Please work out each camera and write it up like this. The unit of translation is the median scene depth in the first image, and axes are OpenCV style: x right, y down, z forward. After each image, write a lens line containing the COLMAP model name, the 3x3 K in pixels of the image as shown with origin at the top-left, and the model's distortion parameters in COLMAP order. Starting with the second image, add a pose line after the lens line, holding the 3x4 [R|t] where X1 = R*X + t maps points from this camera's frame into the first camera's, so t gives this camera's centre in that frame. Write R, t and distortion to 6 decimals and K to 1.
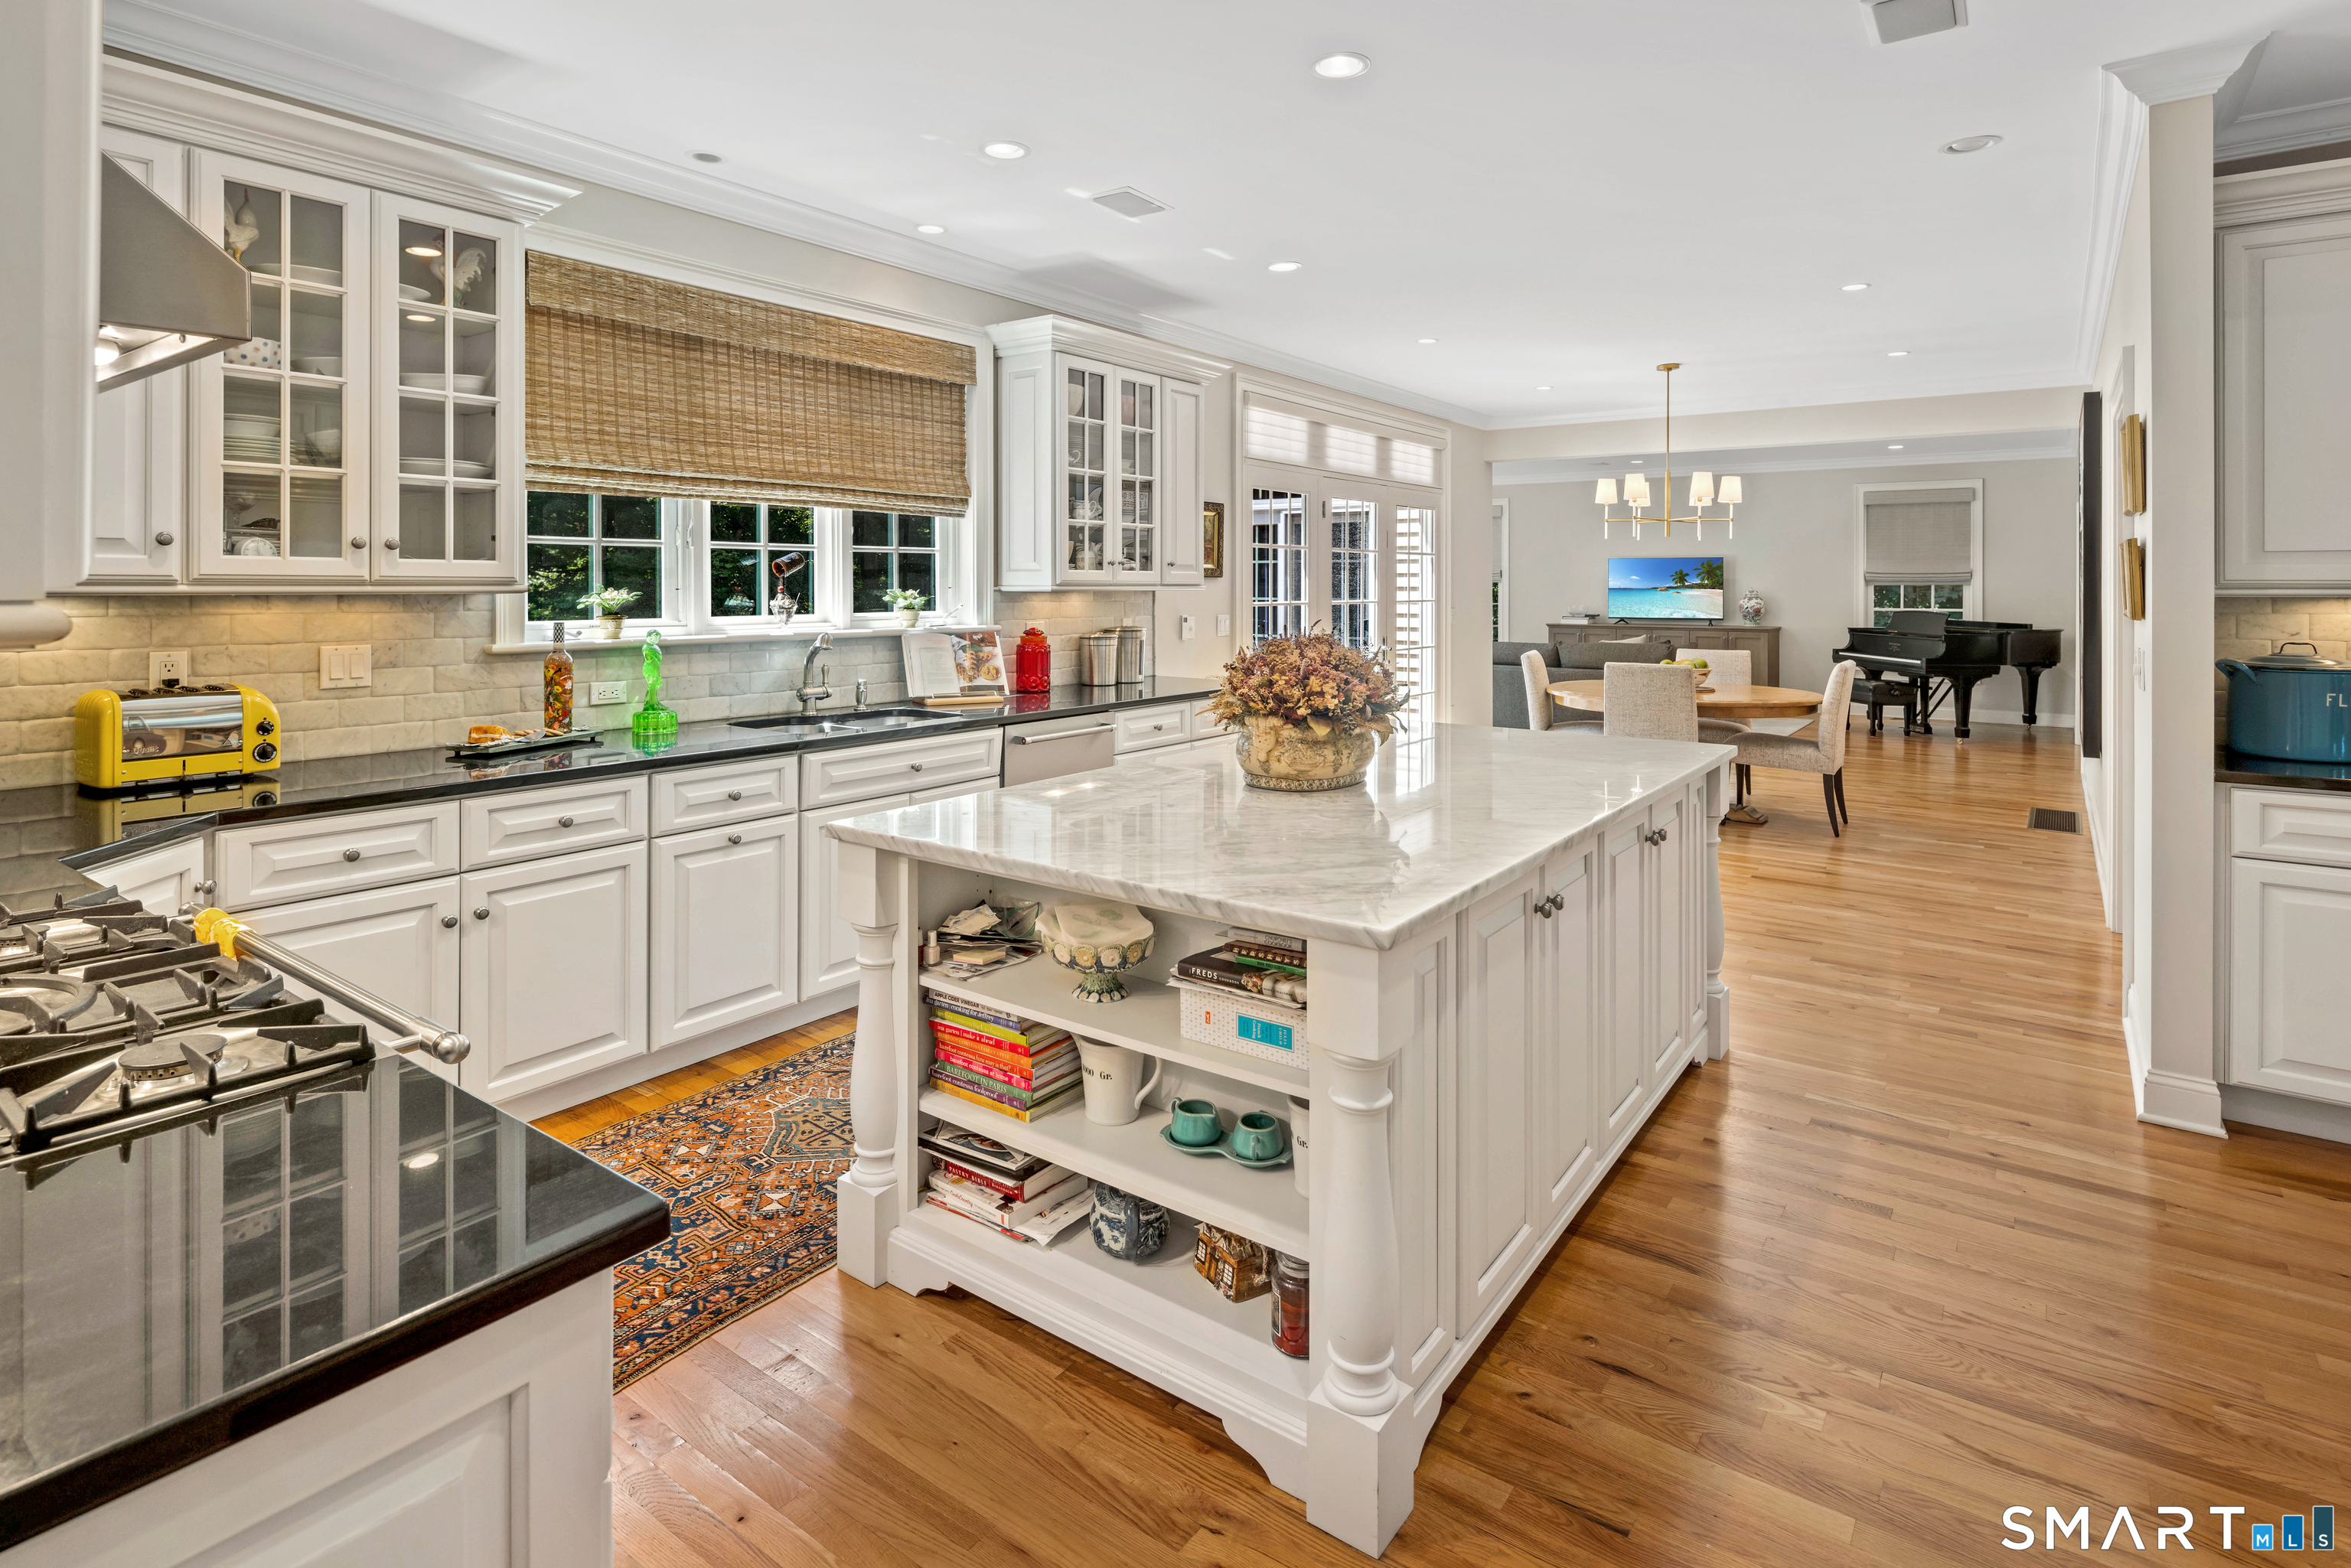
lens RADIAL K [[1221.0, 0, 1055.5], [0, 1221.0, 589.3], [0, 0, 1]] dist [-0.002293, 0.000116]
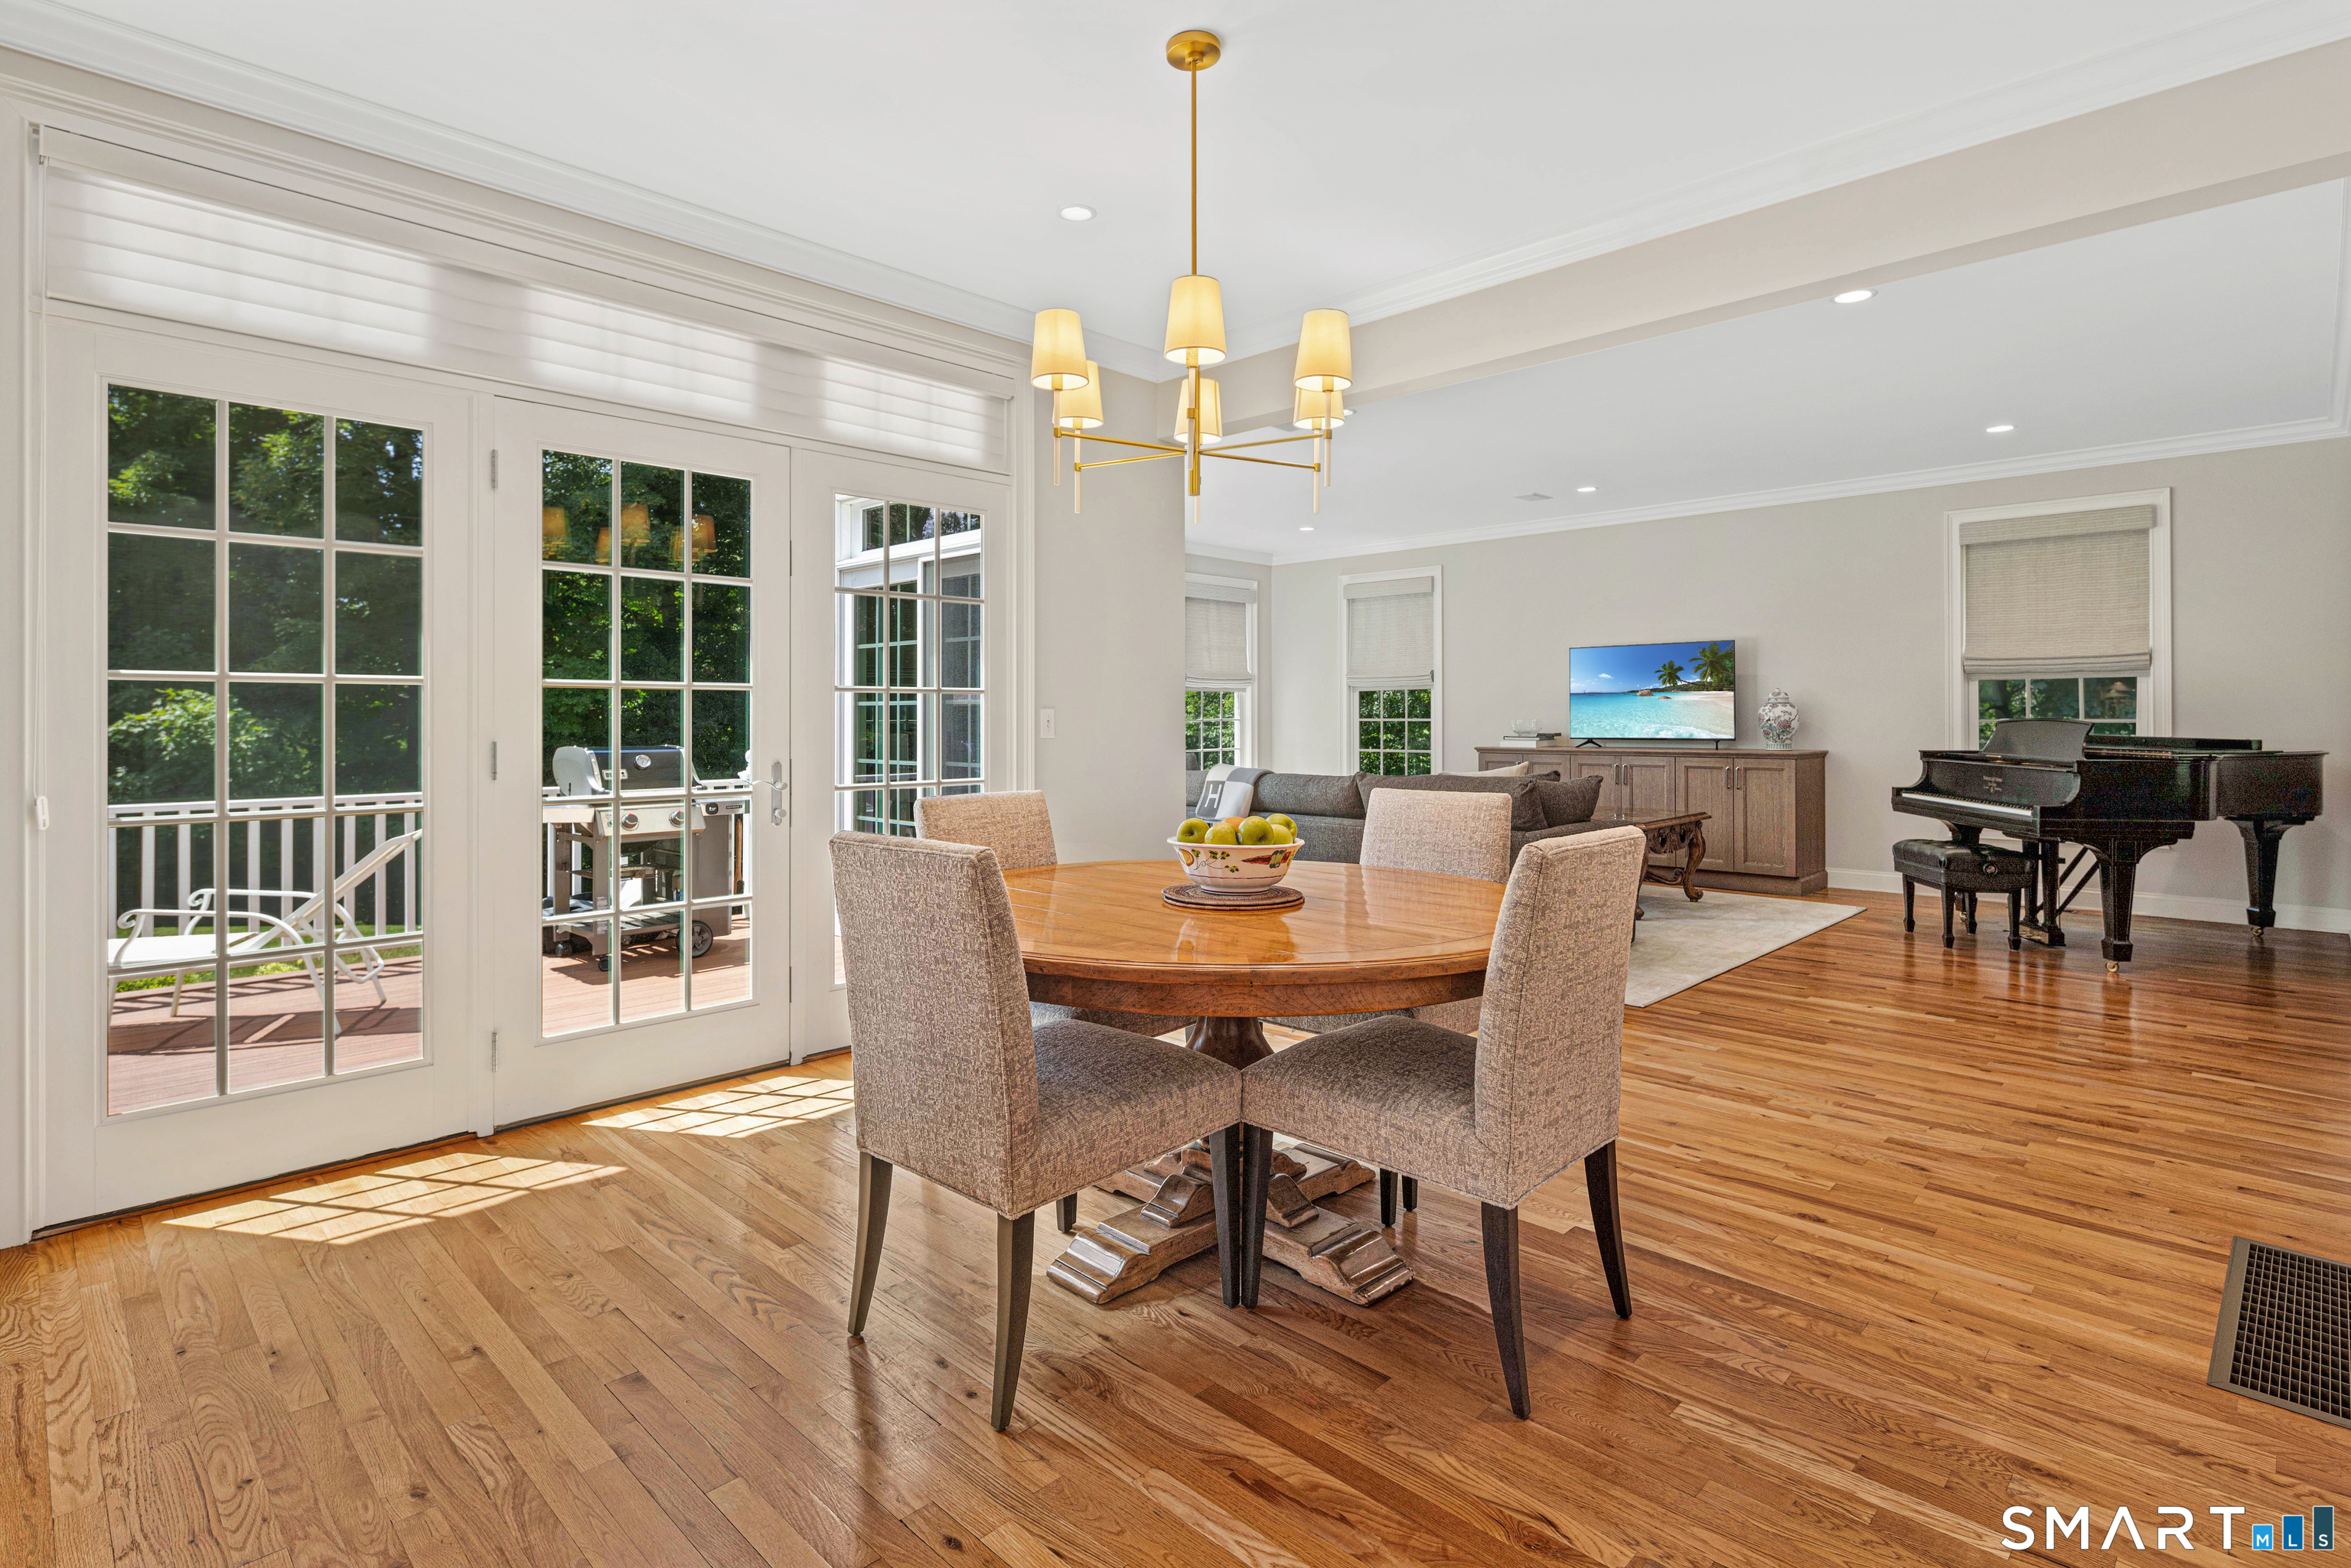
lens RADIAL K [[1162.9, 0, 1165.2], [0, 1162.9, 718.1], [0, 0, 1]] dist [-0.004924, -0.001294]
pose [[0.995404, -0.003620, -0.095698, 0.355509], [0.002911, 0.999967, -0.007555, 0.019558], [0.095723, 0.007242, 0.995382, 0.431642]]
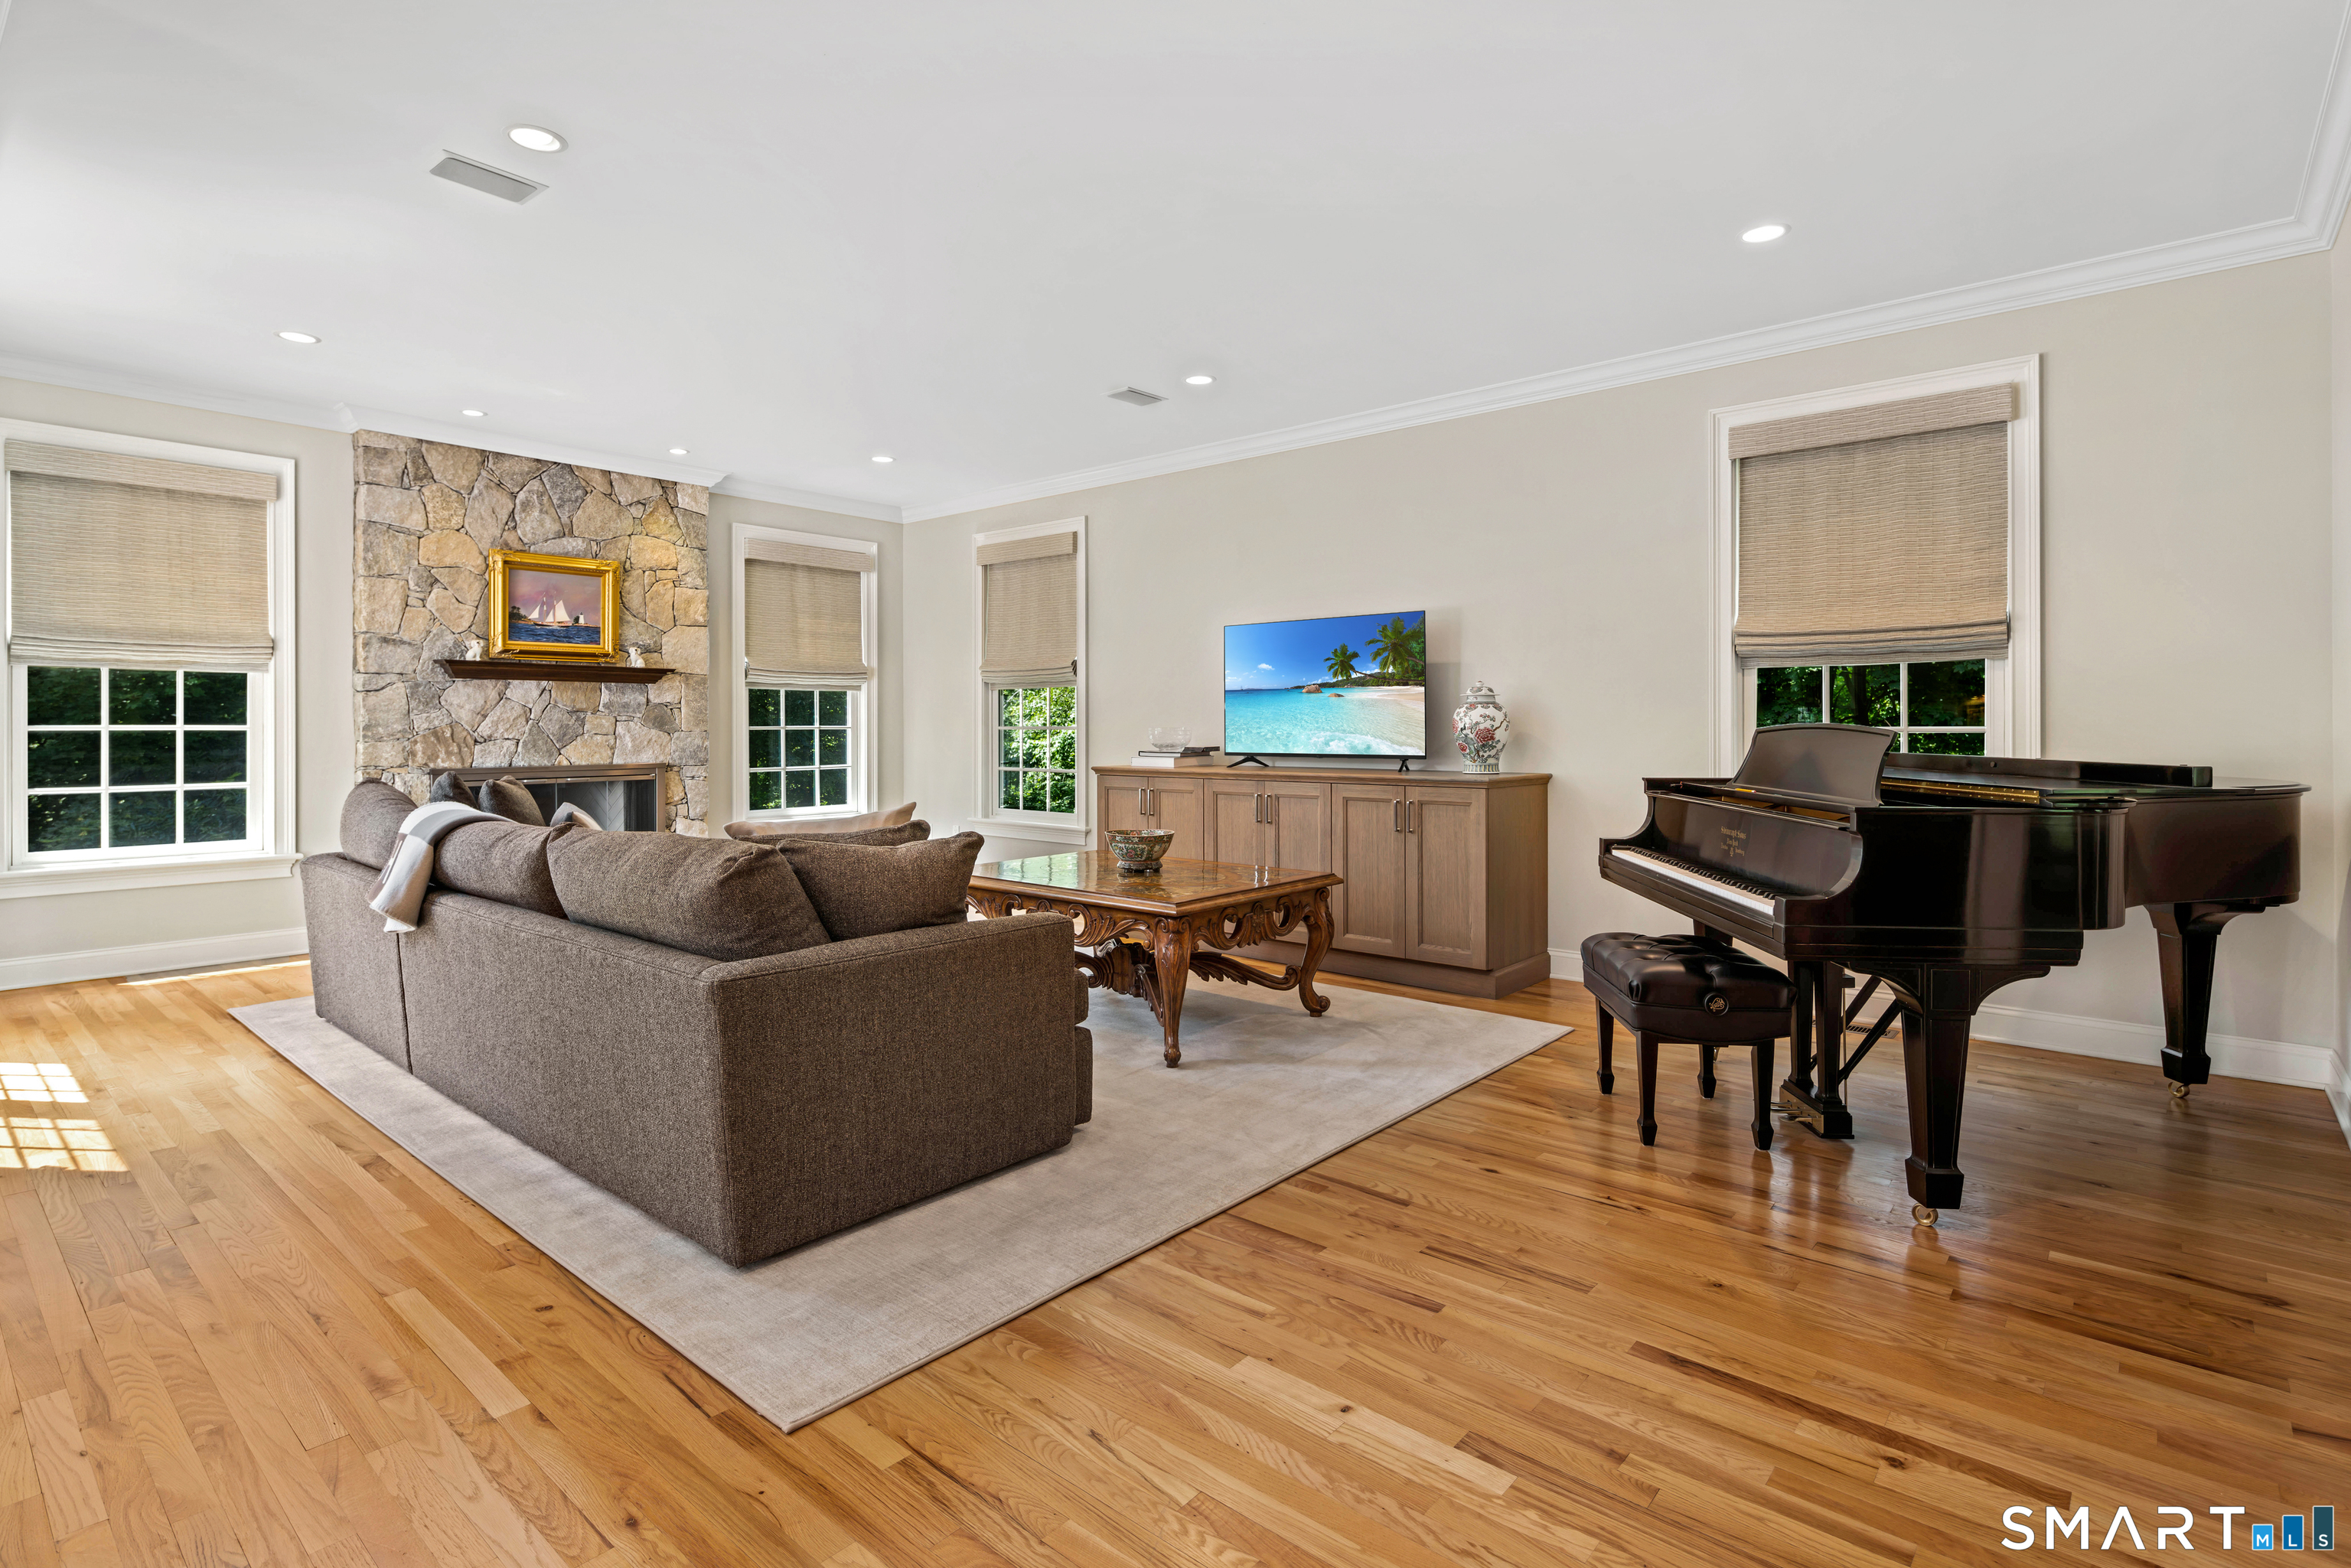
lens RADIAL K [[1148.1, 0, 1163.0], [0, 1148.1, 733.6], [0, 0, 1]] dist [-0.001067, -0.000437]
pose [[0.999459, -0.001307, -0.032873, 0.531040], [0.001219, 0.999996, -0.002722, 0.019673], [0.032876, 0.002681, 0.999456, 0.677793]]
